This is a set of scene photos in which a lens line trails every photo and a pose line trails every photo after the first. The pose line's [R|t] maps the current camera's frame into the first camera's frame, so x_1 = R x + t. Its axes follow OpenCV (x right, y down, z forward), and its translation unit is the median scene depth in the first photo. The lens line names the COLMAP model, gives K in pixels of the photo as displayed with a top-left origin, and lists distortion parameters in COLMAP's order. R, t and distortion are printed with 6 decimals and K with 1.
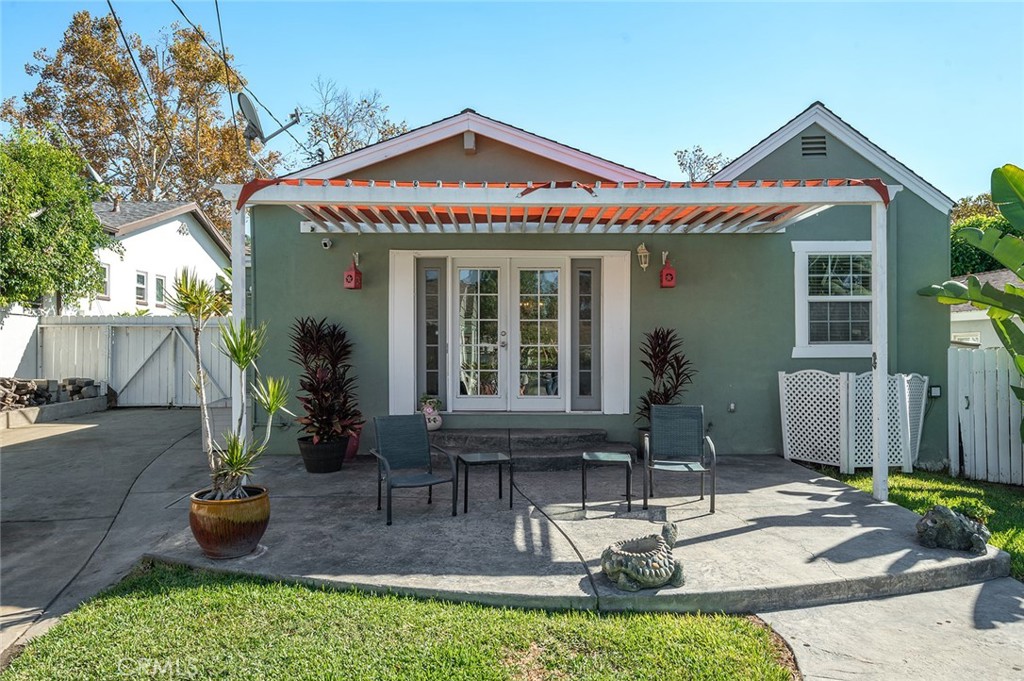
lens RADIAL K [[633.9, 0, 510.9], [0, 633.9, 348.9], [0, 0, 1]] dist [-0.004648, 0.000007]
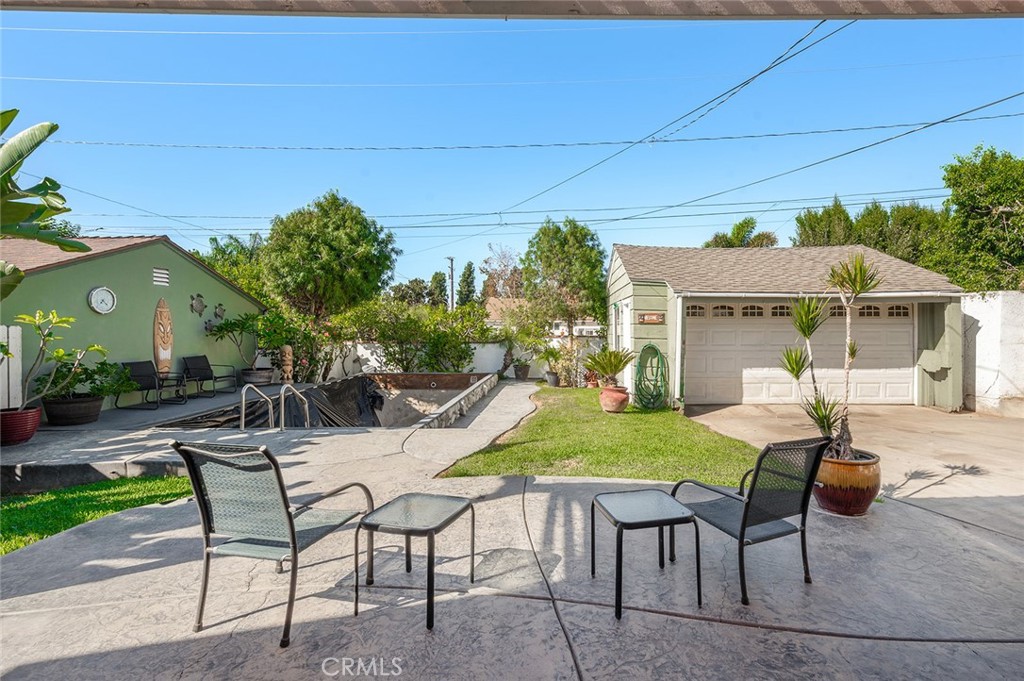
lens RADIAL K [[480.6, 0, 571.2], [0, 480.6, 330.9], [0, 0, 1]] dist [-0.000088, -0.001116]
pose [[-0.999957, -0.000838, -0.009251, 0.017172], [-0.000907, 0.999971, 0.007525, 0.007142], [0.009244, 0.007533, -0.999929, 0.960136]]
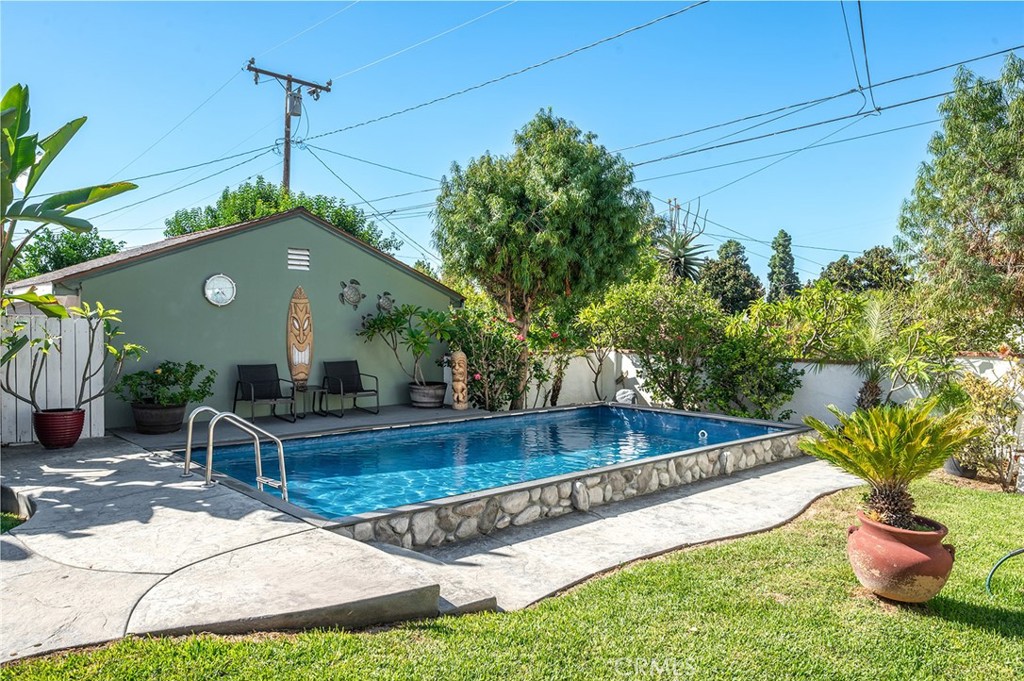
lens RADIAL K [[732.5, 0, 505.7], [0, 732.5, 336.4], [0, 0, 1]] dist [-0.004417, -0.001099]
pose [[-0.671244, -0.025442, 0.740799, -0.286229], [-0.016422, 0.999676, 0.019452, 0.000814], [-0.741054, 0.000892, -0.671445, 0.475867]]
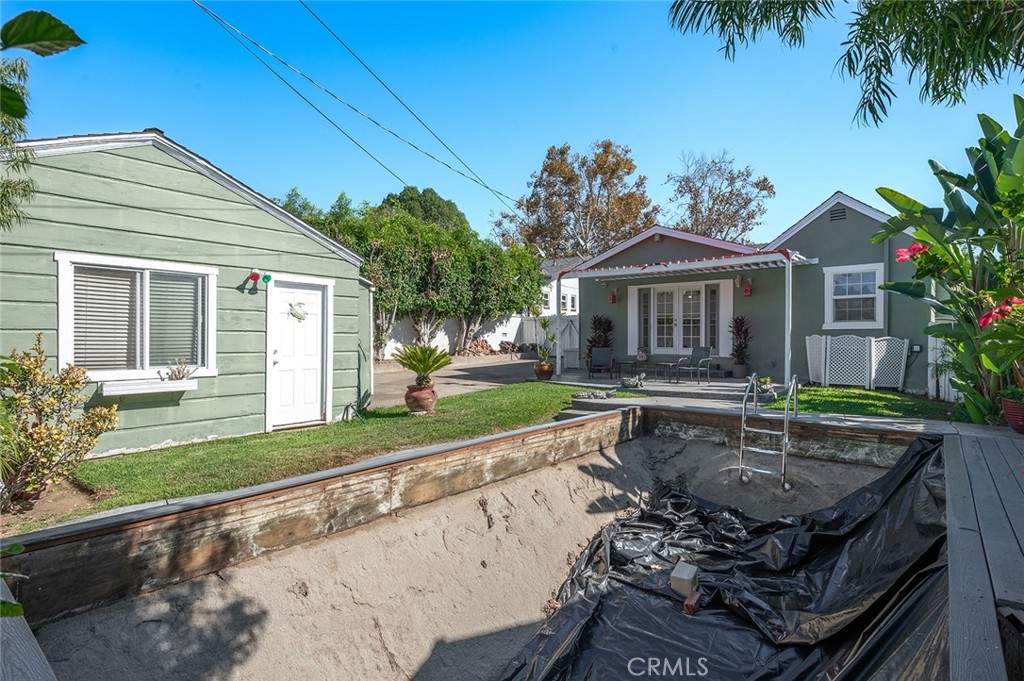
lens RADIAL K [[515.6, 0, 514.2], [0, 515.6, 341.8], [0, 0, 1]] dist [-0.001046, -0.000400]
pose [[0.765930, 0.005670, -0.642899, 0.722071], [-0.001493, 0.999974, 0.007041, 0.041140], [0.642922, -0.004433, 0.765919, -0.756714]]
